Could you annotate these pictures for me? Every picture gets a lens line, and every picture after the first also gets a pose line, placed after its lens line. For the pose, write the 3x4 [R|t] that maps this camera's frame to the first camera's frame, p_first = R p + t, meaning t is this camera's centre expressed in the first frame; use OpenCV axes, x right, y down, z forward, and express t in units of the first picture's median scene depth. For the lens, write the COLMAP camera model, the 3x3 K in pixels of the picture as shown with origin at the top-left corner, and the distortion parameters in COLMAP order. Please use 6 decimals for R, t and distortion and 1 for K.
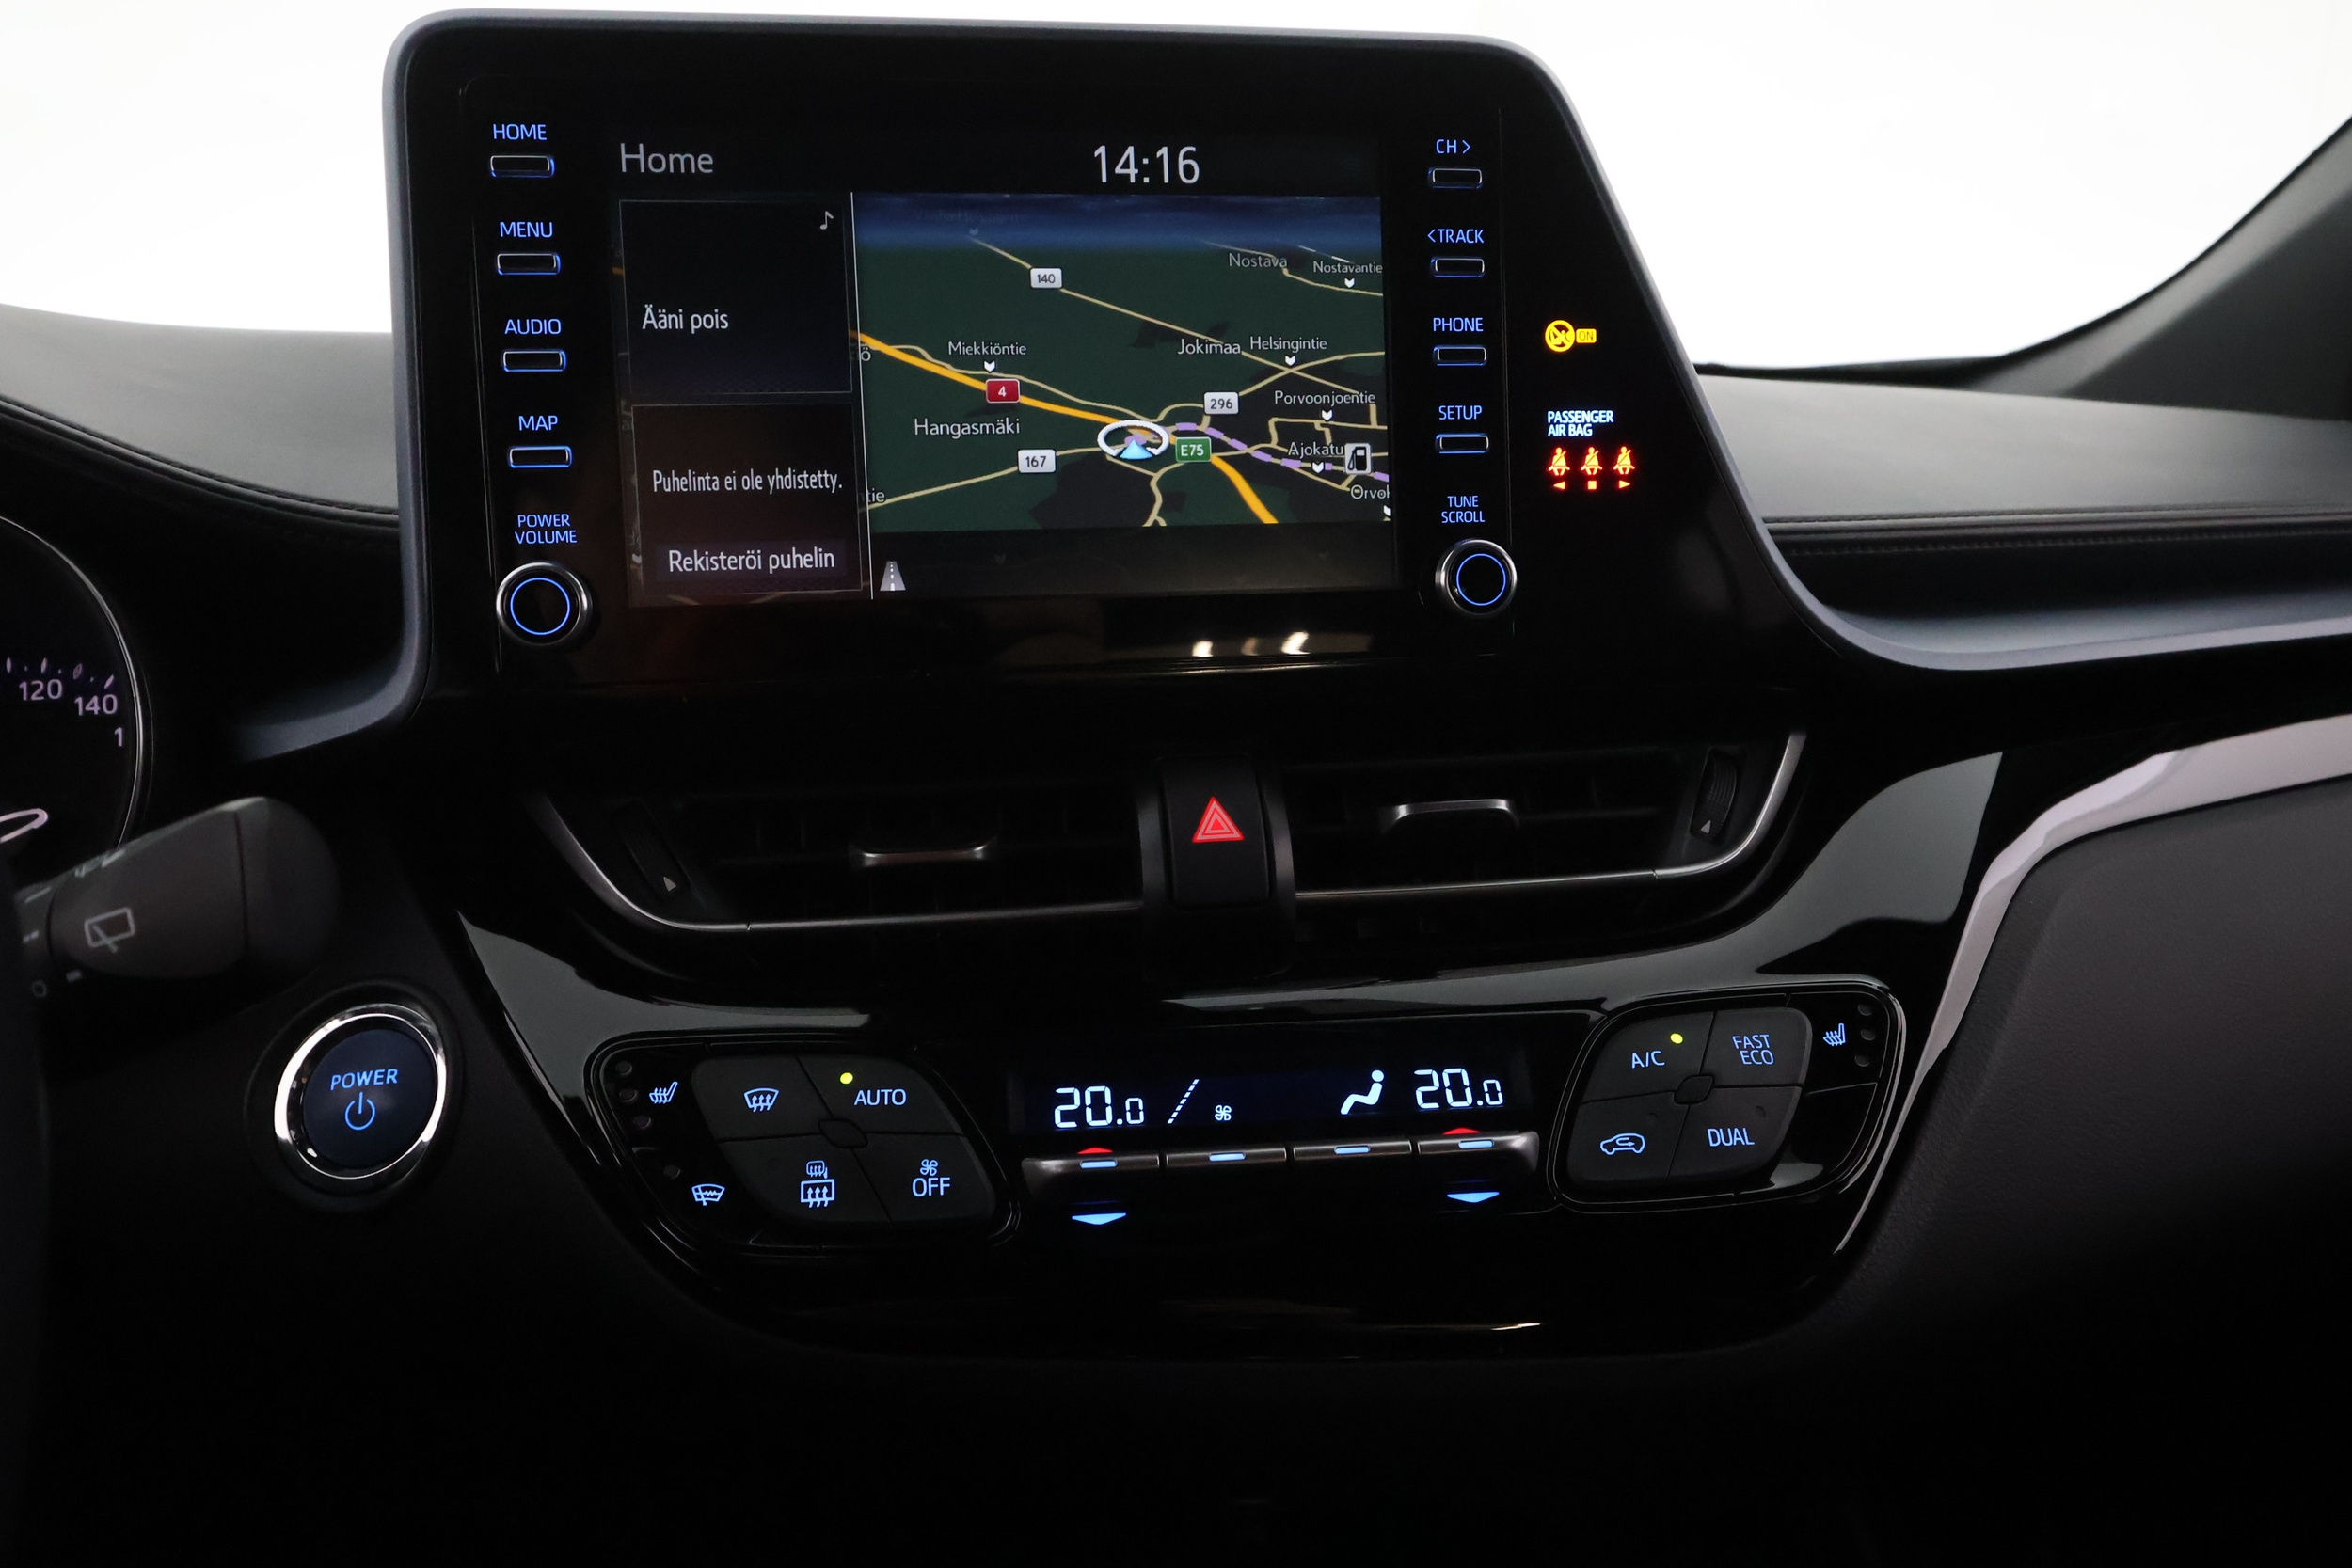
lens RADIAL K [[1679.1, 0, 1181.9], [0, 1679.1, 774.0], [0, 0, 1]] dist [0.003367, 0.000458]
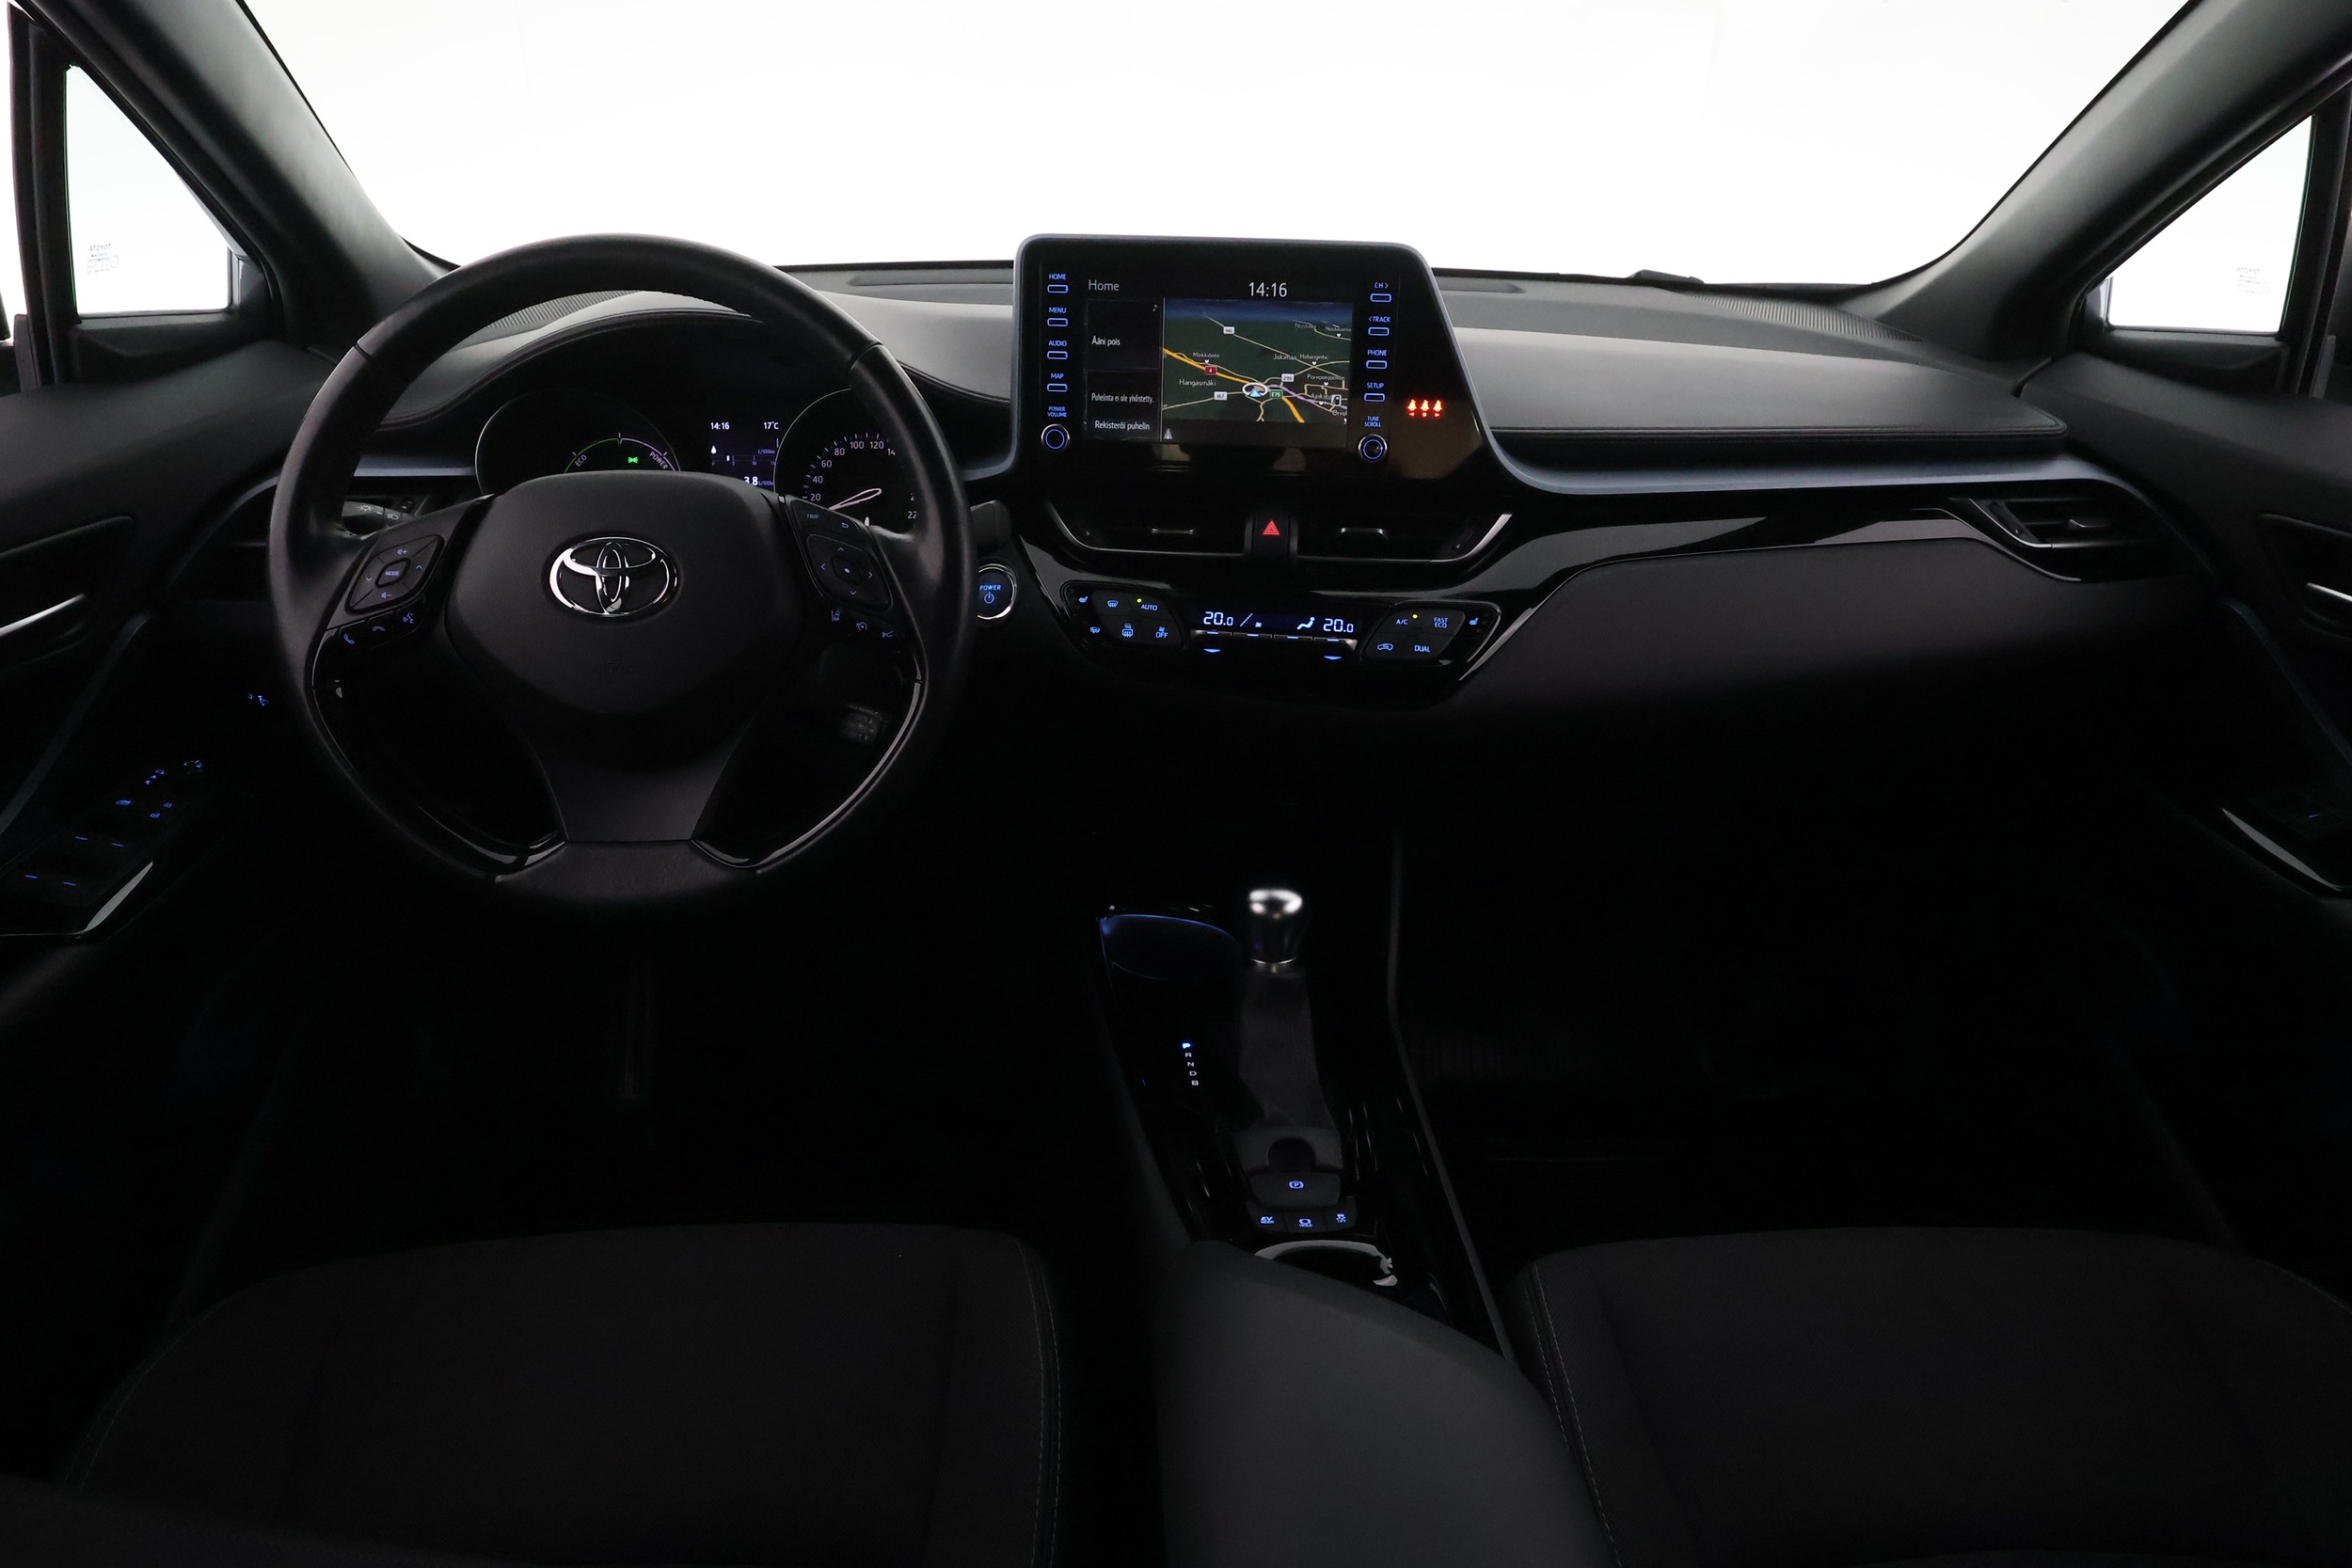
lens RADIAL K [[1547.4, 0, 1180.0], [0, 1547.4, 785.8], [0, 0, 1]] dist [0.031278, -0.000147]
pose [[0.974392, 0.118761, -0.190934, 0.436553], [-0.078651, 0.975514, 0.205391, -0.075759], [0.210651, -0.185114, 0.959874, -1.703366]]
